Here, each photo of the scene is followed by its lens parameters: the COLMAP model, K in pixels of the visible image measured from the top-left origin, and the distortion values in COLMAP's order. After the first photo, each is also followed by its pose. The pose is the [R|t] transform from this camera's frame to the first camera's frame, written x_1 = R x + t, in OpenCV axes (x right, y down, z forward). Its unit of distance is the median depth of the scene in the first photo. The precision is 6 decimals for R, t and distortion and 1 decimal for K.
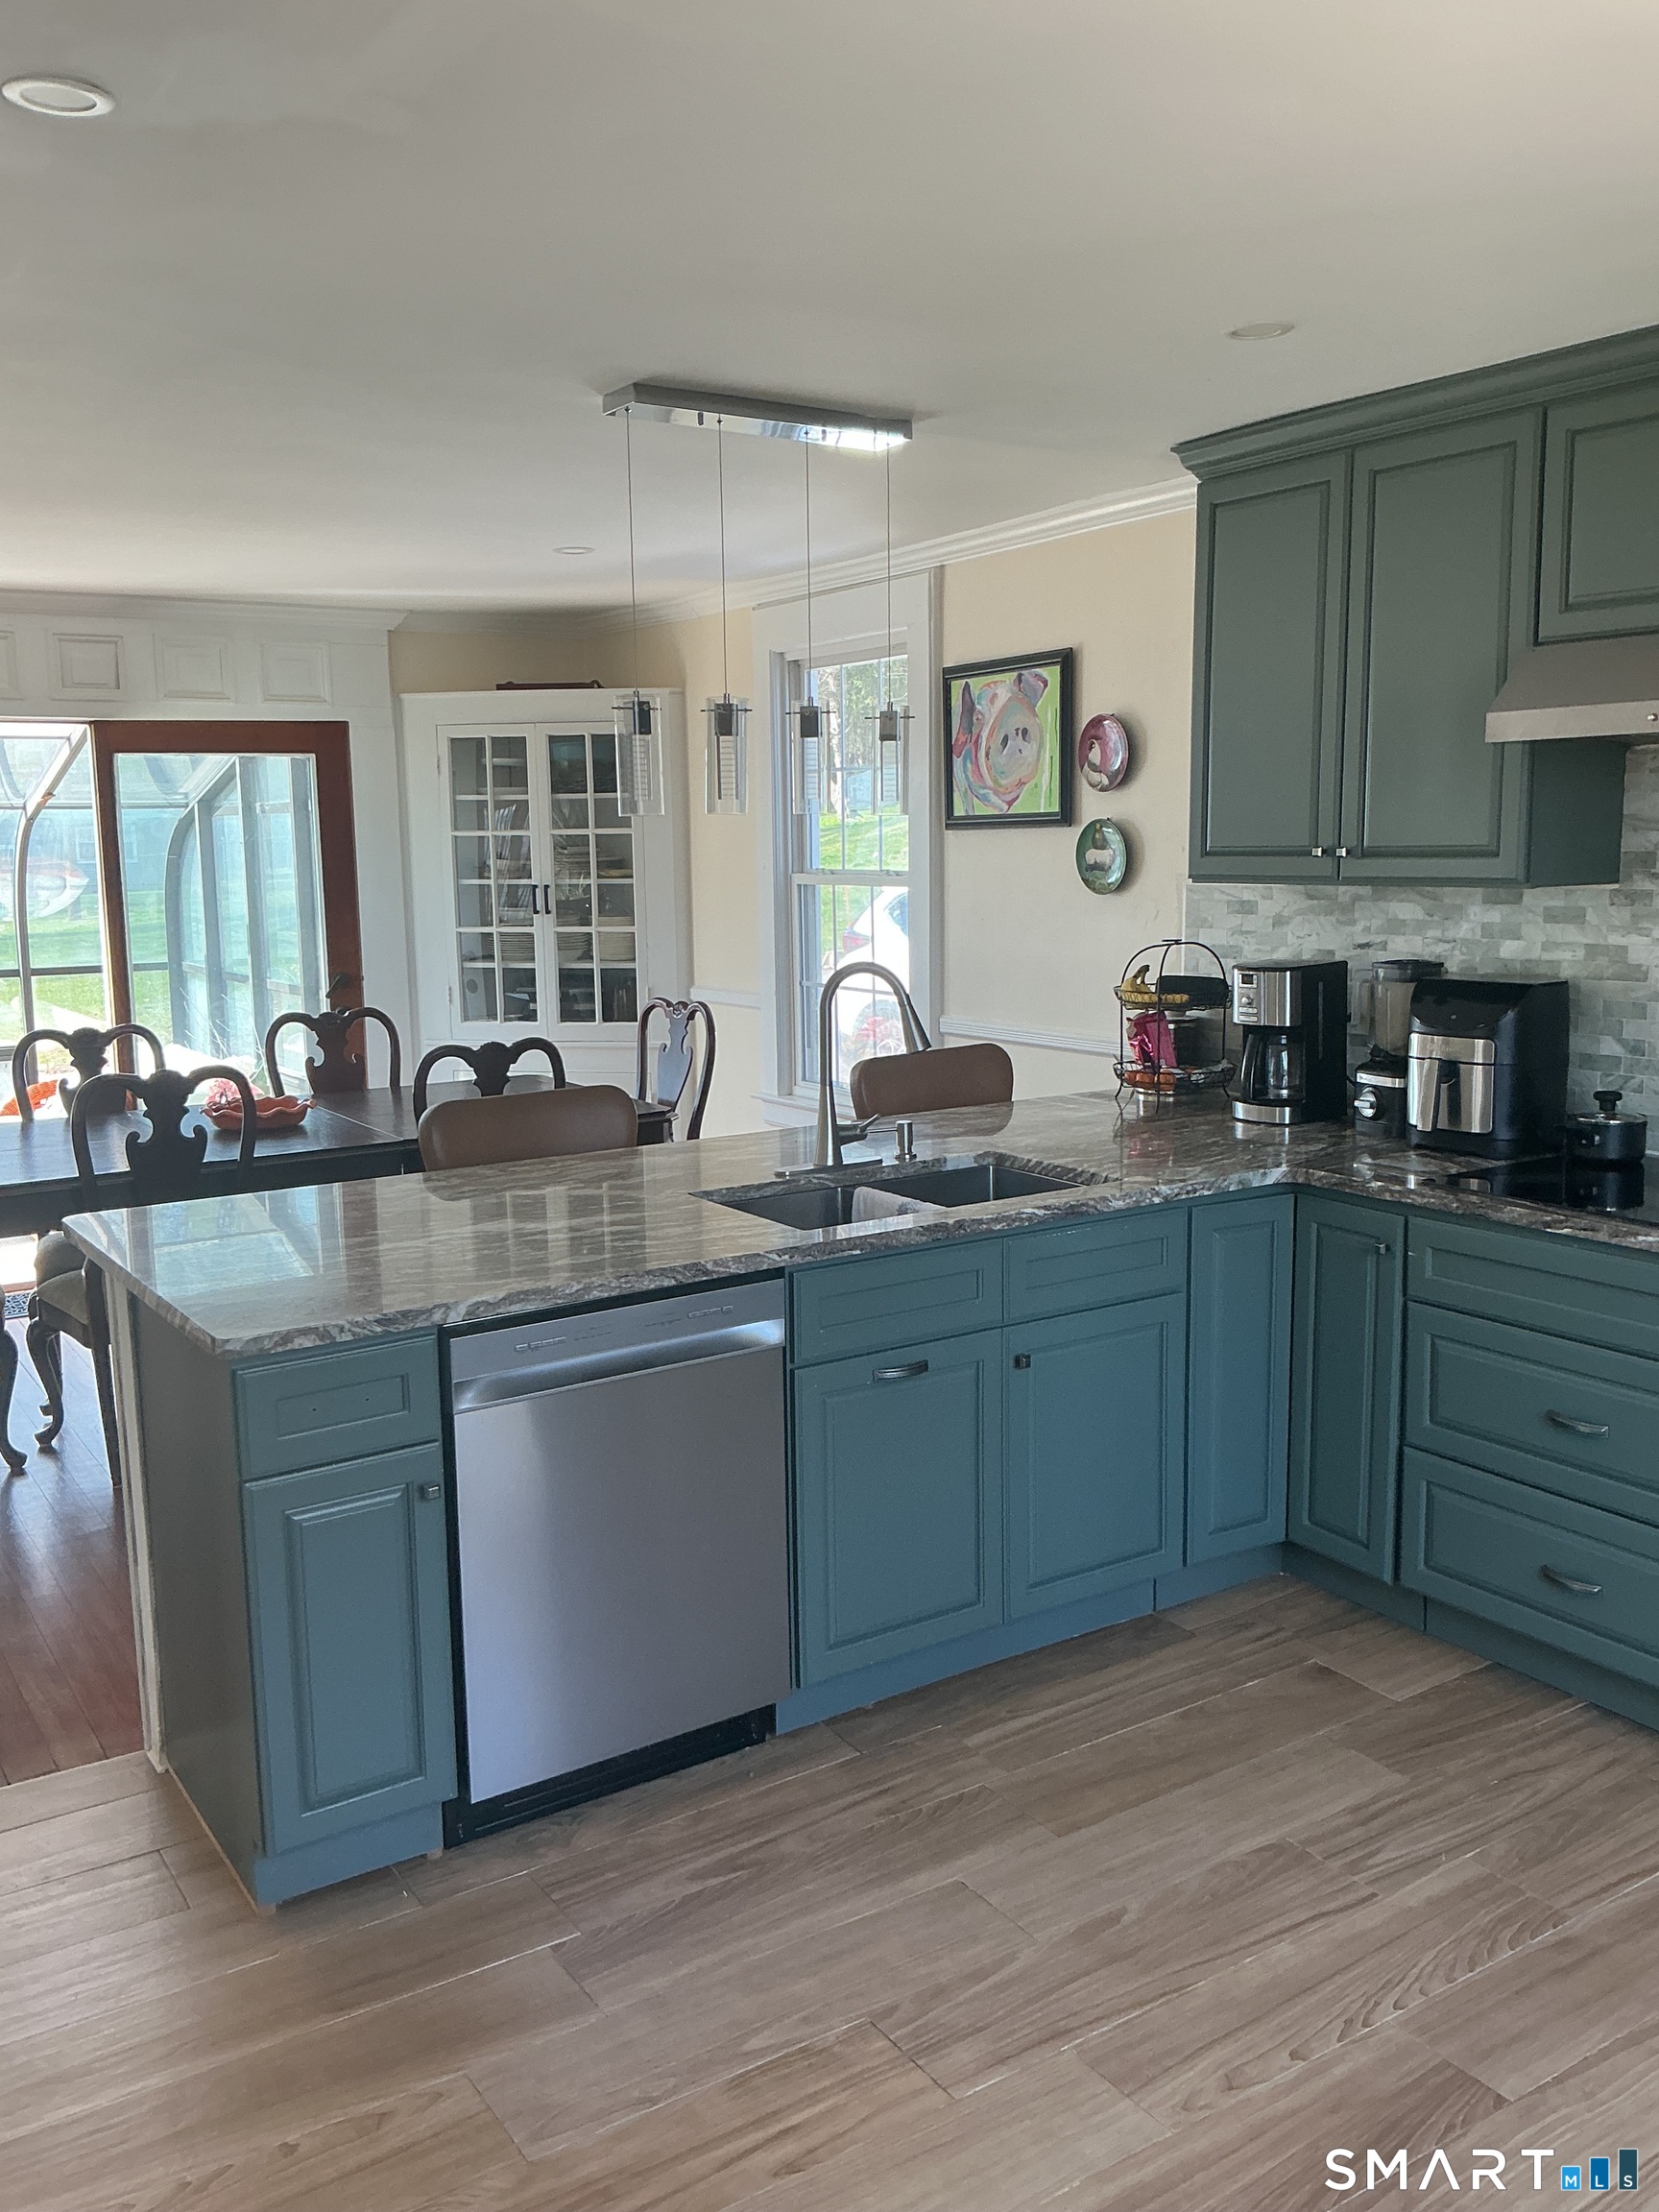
lens RADIAL K [[1754.2, 0, 829.5], [0, 1754.2, 1106.0], [0, 0, 1]] dist [-0.007662, -0.001356]
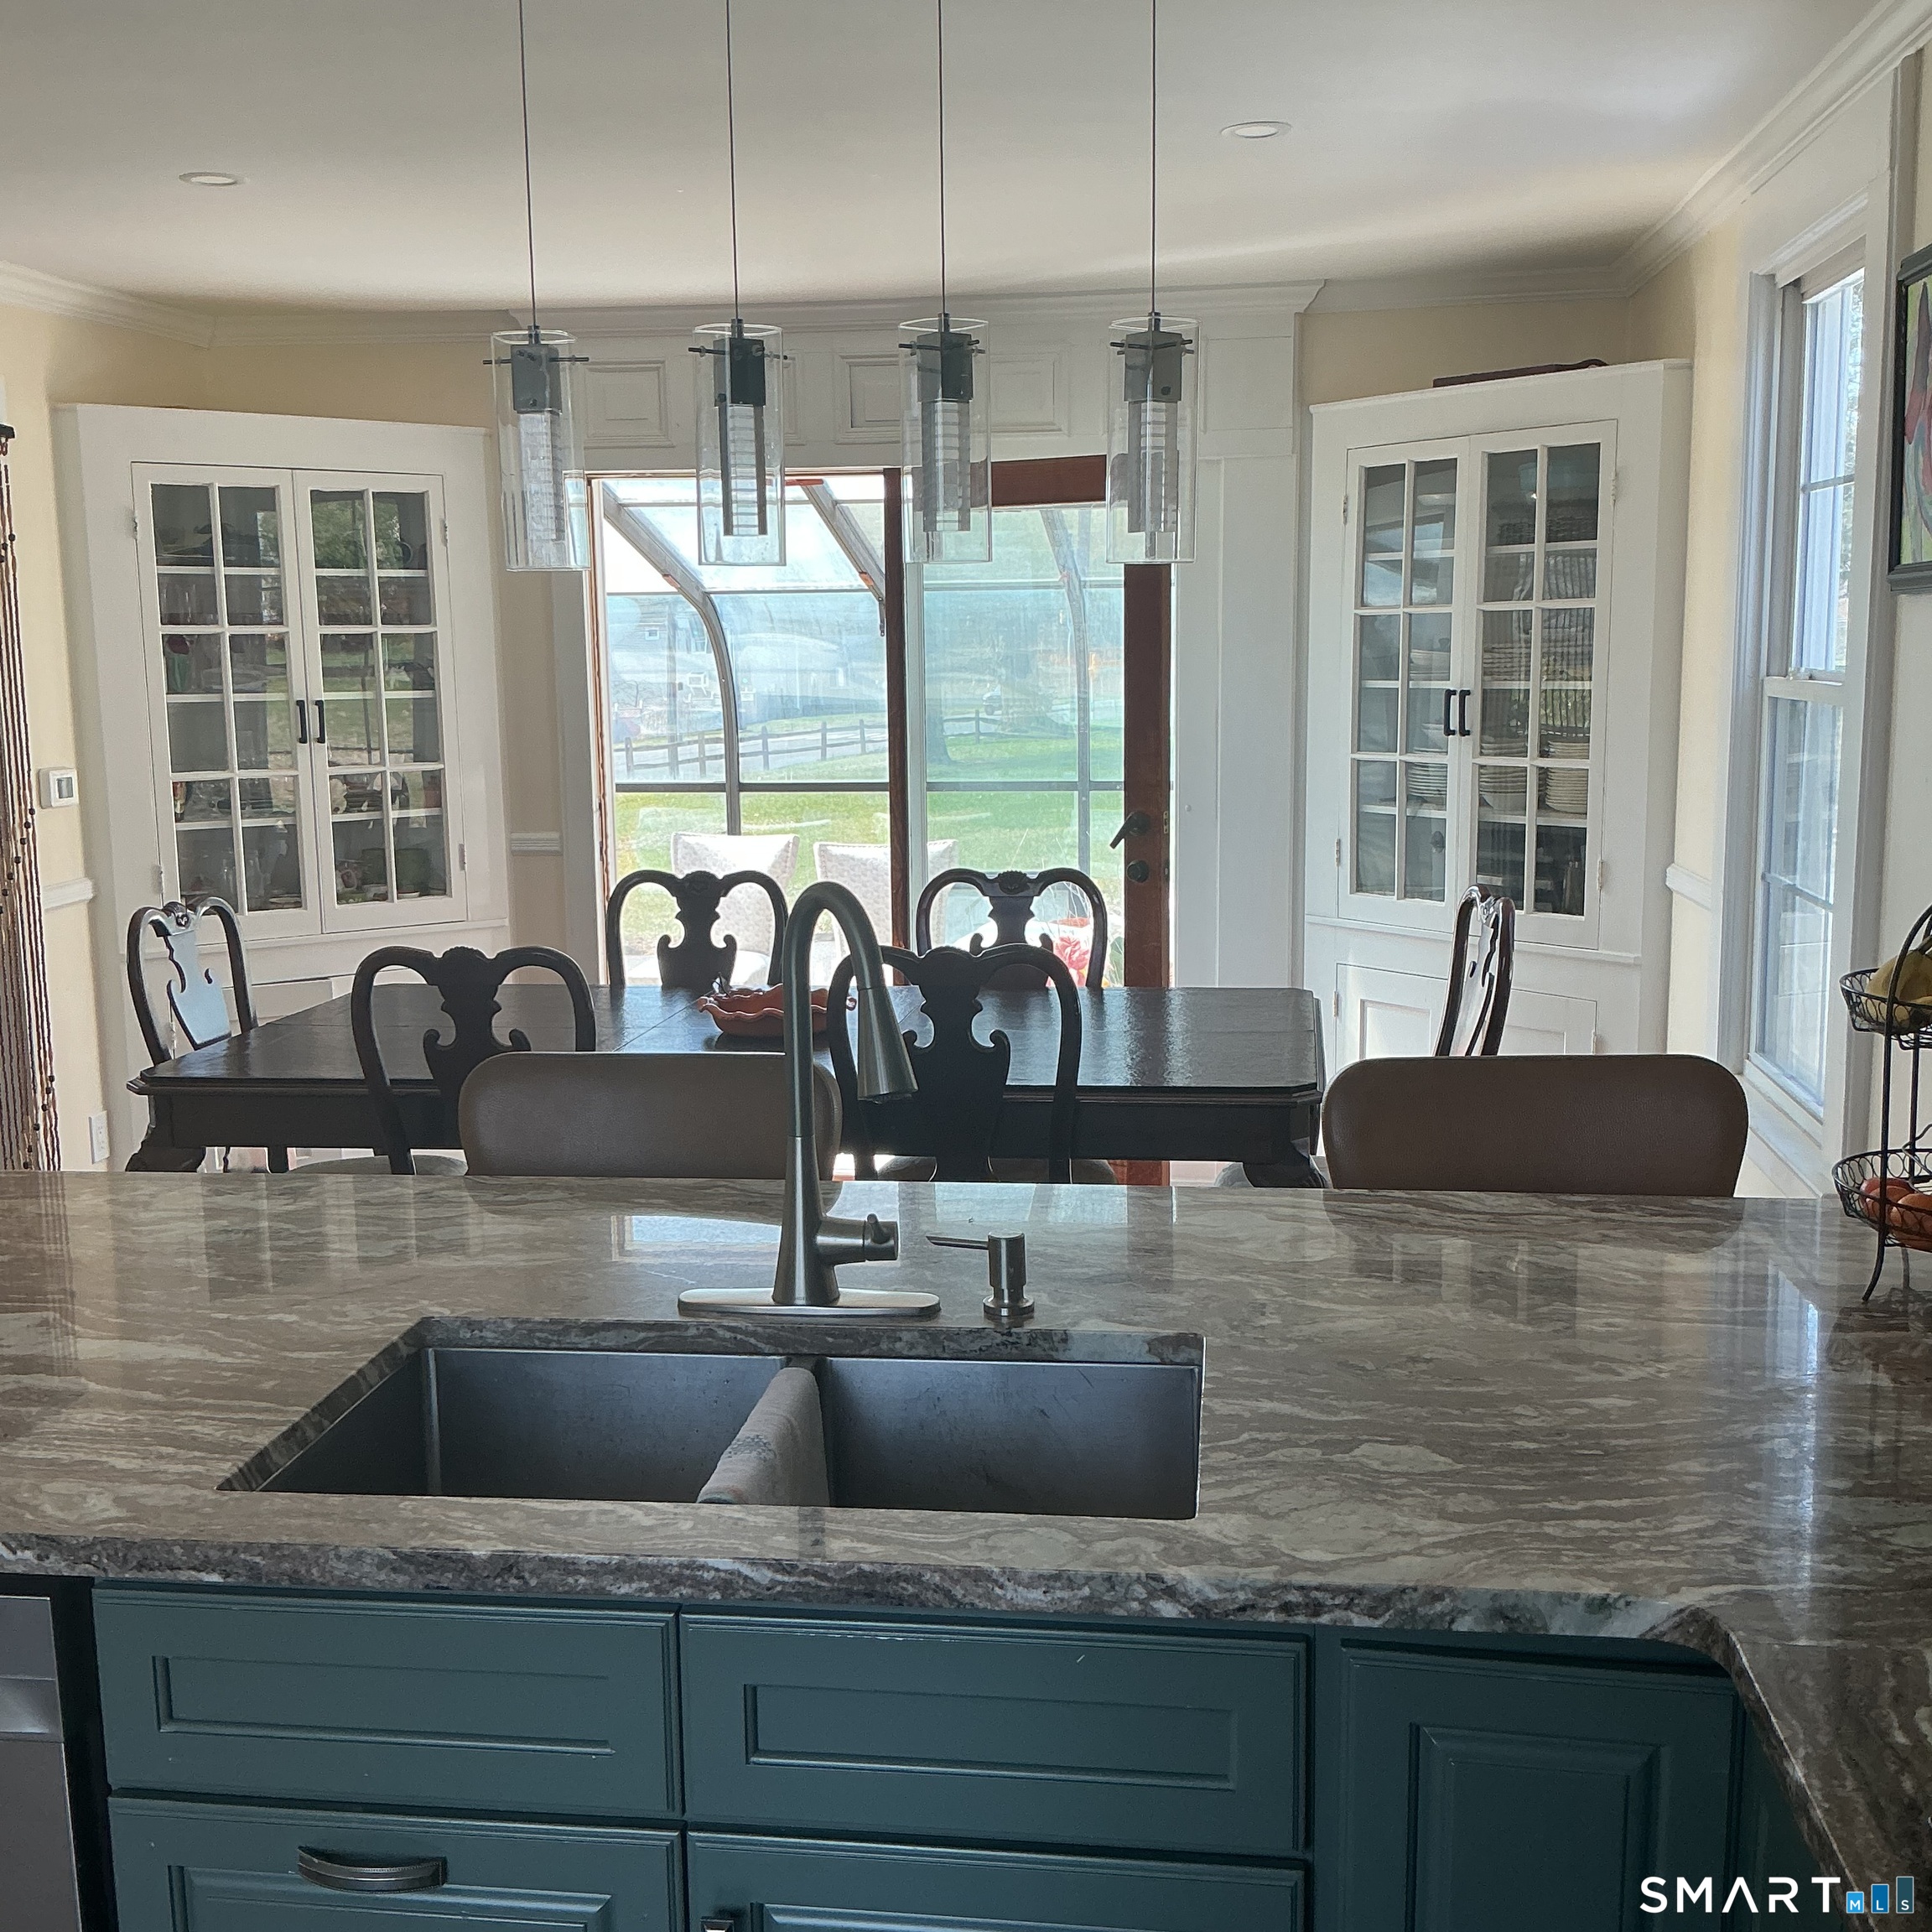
lens RADIAL K [[2069.6, 0, 966.0], [0, 2069.6, 966.0], [0, 0, 1]] dist [0.007359, 0.007942]
pose [[0.735891, 0.098211, -0.669939, 0.220835], [-0.082184, 0.995065, 0.055598, -0.052944], [0.672094, 0.014144, 0.740331, 0.320307]]
